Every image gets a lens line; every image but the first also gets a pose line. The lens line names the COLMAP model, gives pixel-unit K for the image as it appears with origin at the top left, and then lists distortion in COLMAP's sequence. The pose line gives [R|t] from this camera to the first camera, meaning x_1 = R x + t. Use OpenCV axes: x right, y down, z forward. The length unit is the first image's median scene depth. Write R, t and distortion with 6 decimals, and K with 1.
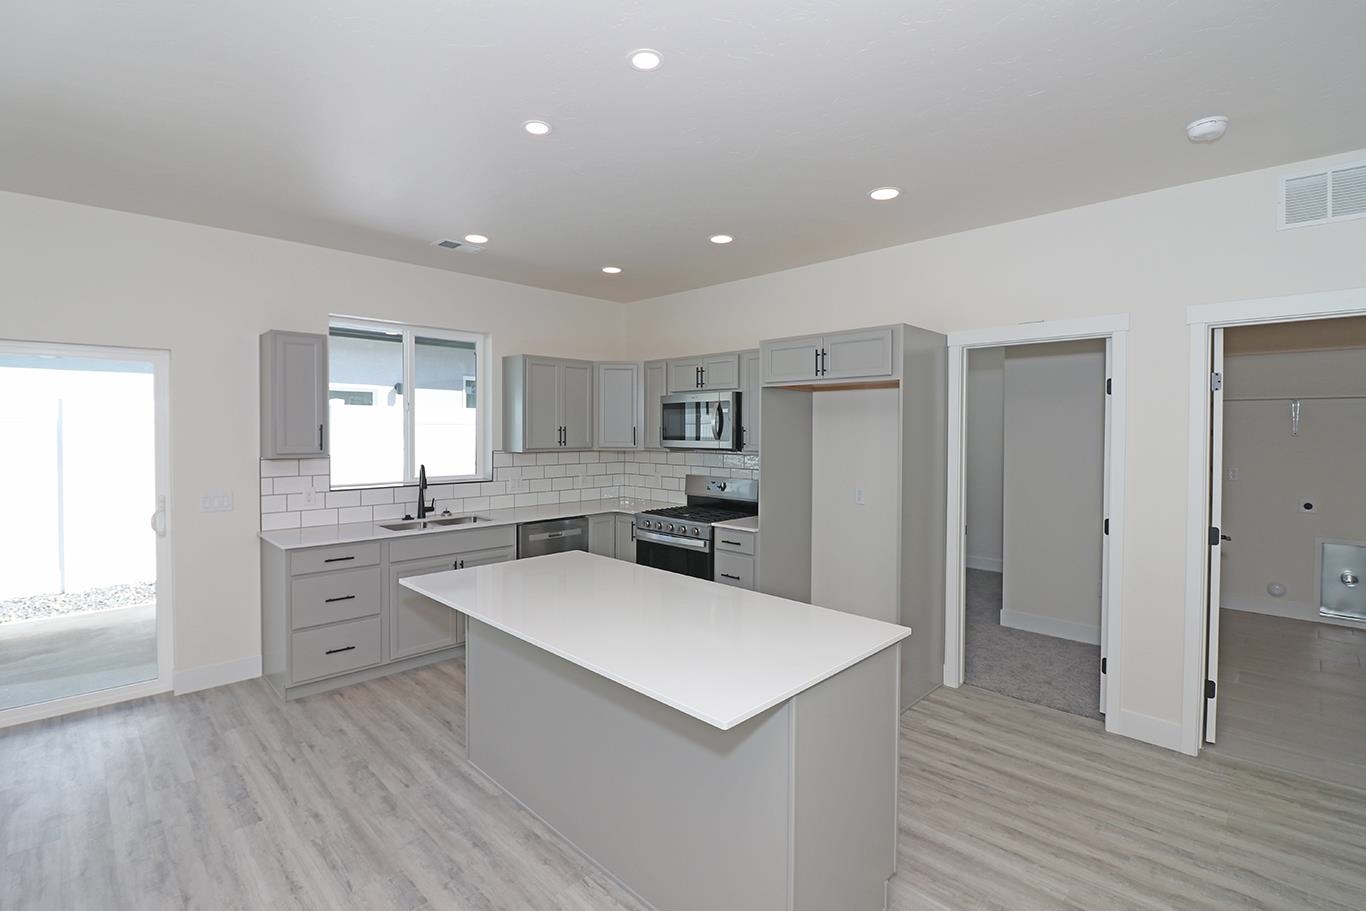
lens RADIAL K [[626.0, 0, 676.5], [0, 626.0, 438.7], [0, 0, 1]] dist [-0.005590, -0.008841]
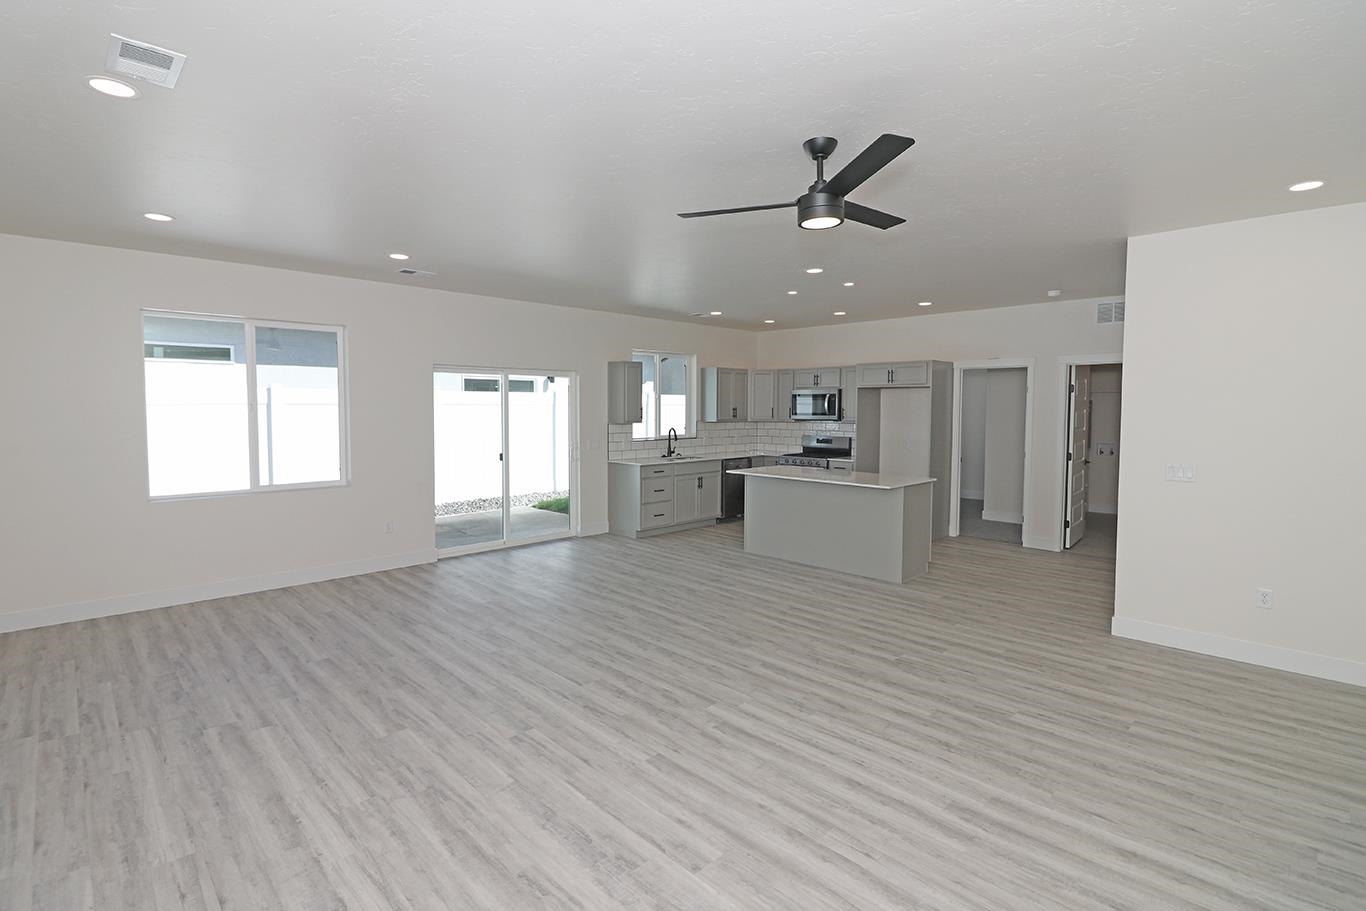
lens RADIAL K [[641.6, 0, 676.5], [0, 641.6, 437.9], [0, 0, 1]] dist [0.000247, -0.012679]
pose [[0.999967, 0.001820, -0.007970, -0.400798], [-0.001562, 0.999479, 0.032252, 0.010380], [0.008025, -0.032238, 0.999448, -0.978763]]
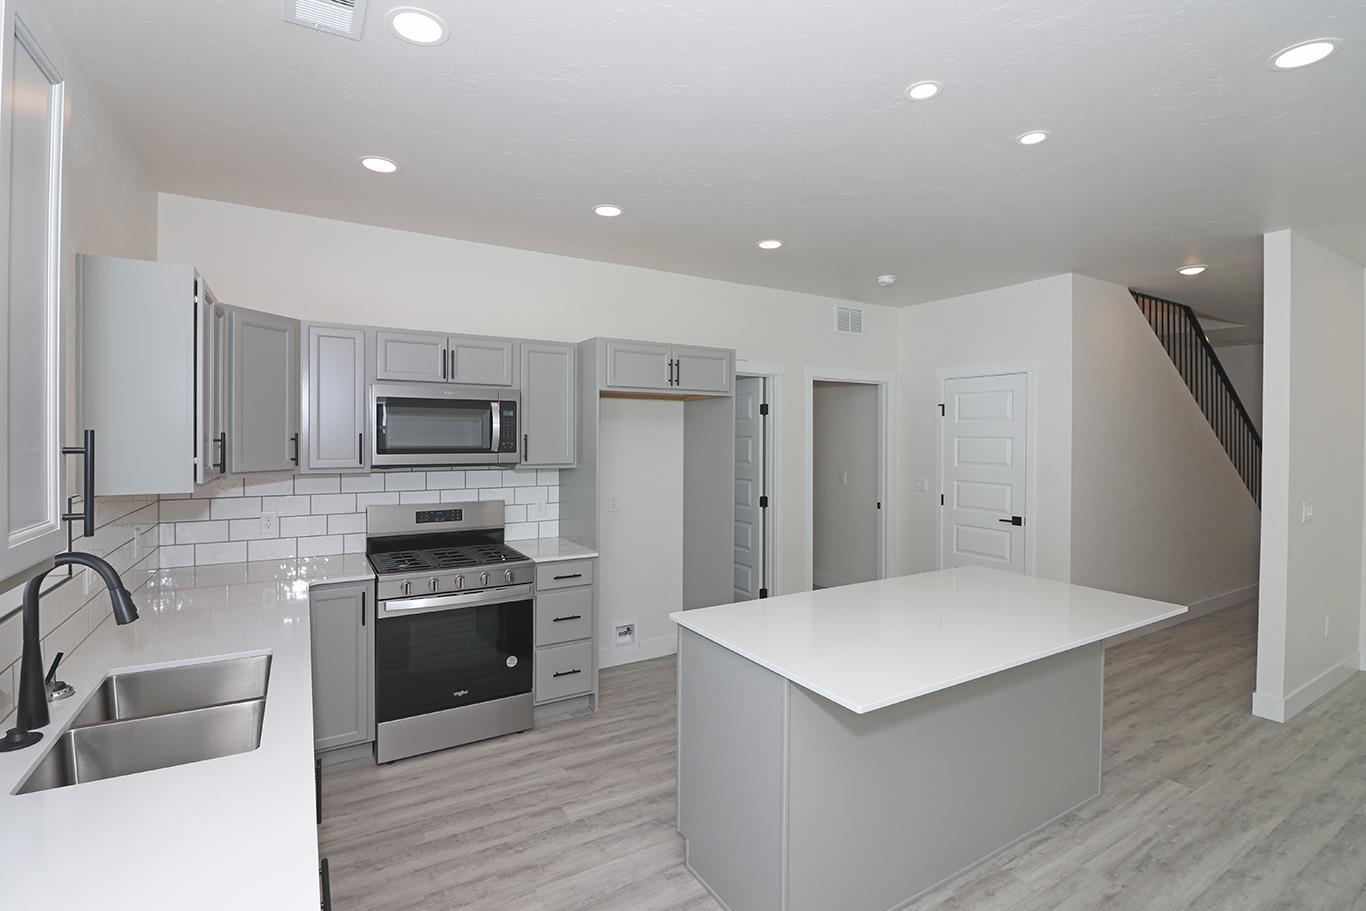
lens RADIAL K [[629.7, 0, 676.7], [0, 629.7, 436.1], [0, 0, 1]] dist [-0.000848, -0.012204]
pose [[0.245209, -0.002742, 0.969466, -0.674138], [0.009378, 0.999956, 0.000457, -0.016631], [-0.969425, 0.008979, 0.245224, 0.657235]]
